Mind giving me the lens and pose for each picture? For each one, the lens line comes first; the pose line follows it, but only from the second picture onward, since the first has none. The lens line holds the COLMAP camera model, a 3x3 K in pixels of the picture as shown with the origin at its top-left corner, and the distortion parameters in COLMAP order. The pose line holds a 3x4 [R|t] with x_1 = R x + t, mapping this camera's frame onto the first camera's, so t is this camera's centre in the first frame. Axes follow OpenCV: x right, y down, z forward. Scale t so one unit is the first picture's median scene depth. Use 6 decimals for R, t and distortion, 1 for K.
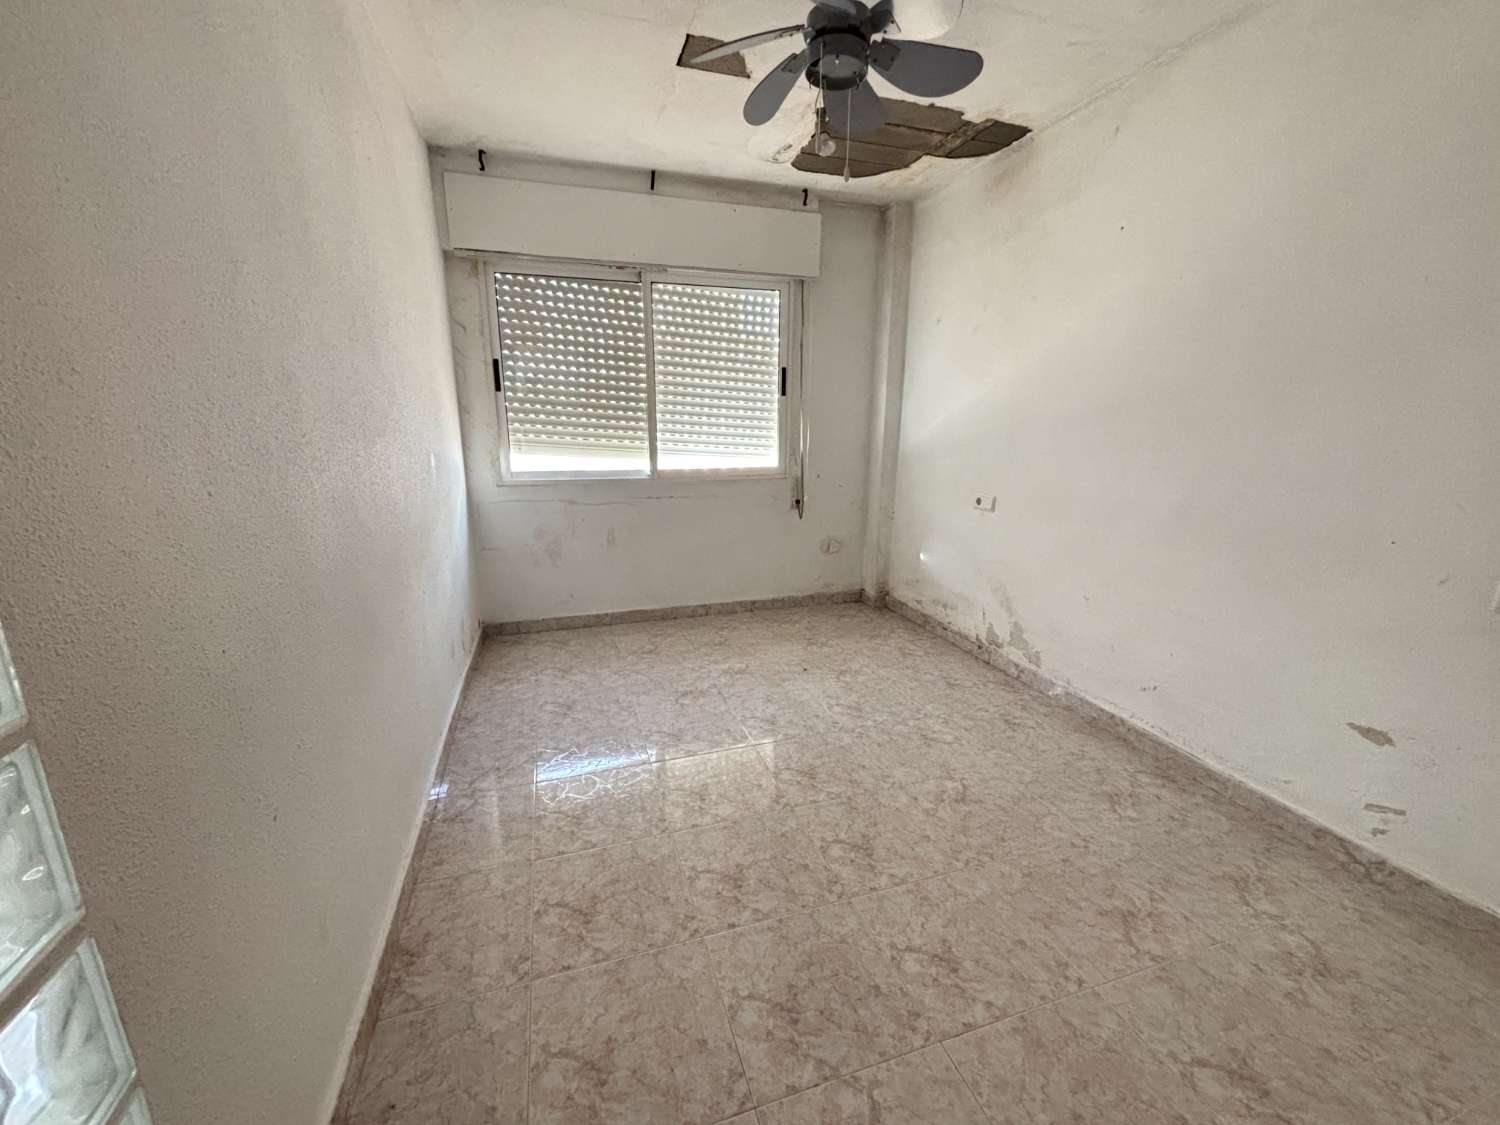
lens RADIAL K [[605.3, 0, 753.8], [0, 605.3, 560.3], [0, 0, 1]] dist [0.001334, -0.000524]
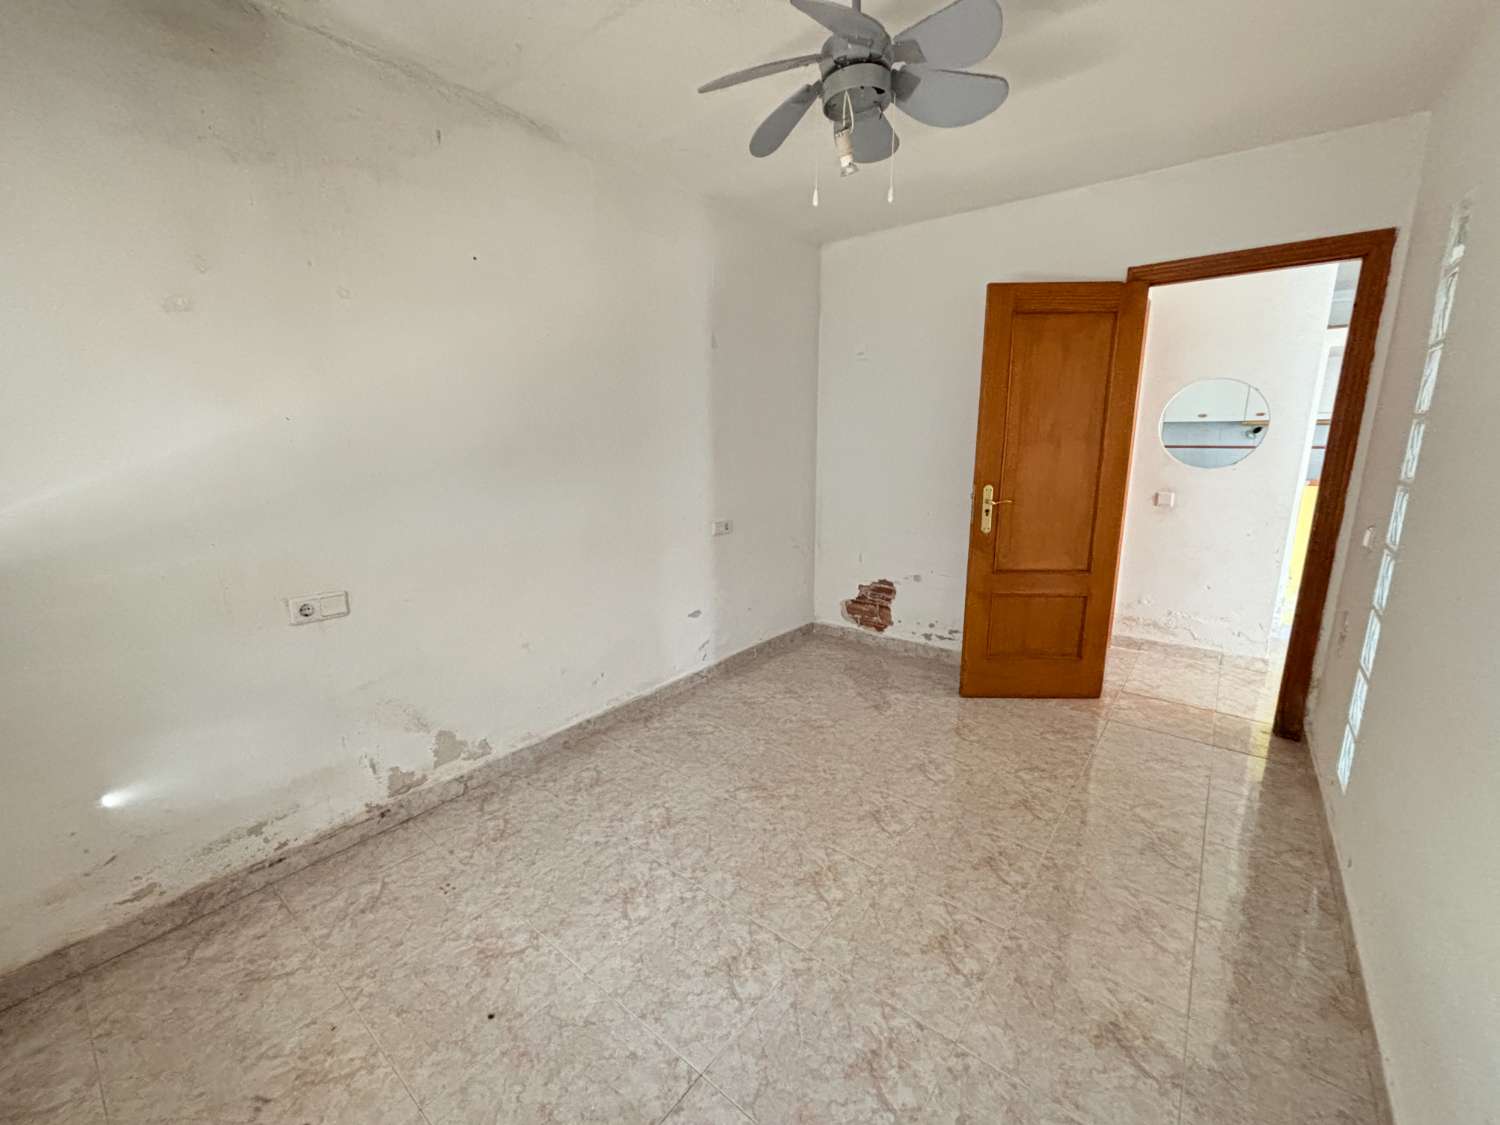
lens RADIAL K [[605.3, 0, 756.4], [0, 605.3, 564.4], [0, 0, 1]] dist [0.001334, -0.000524]
pose [[-0.549583, -0.185112, 0.814673, -0.345265], [0.190810, 0.921557, 0.338119, -0.261238], [-0.813357, 0.341272, -0.471151, 0.938709]]
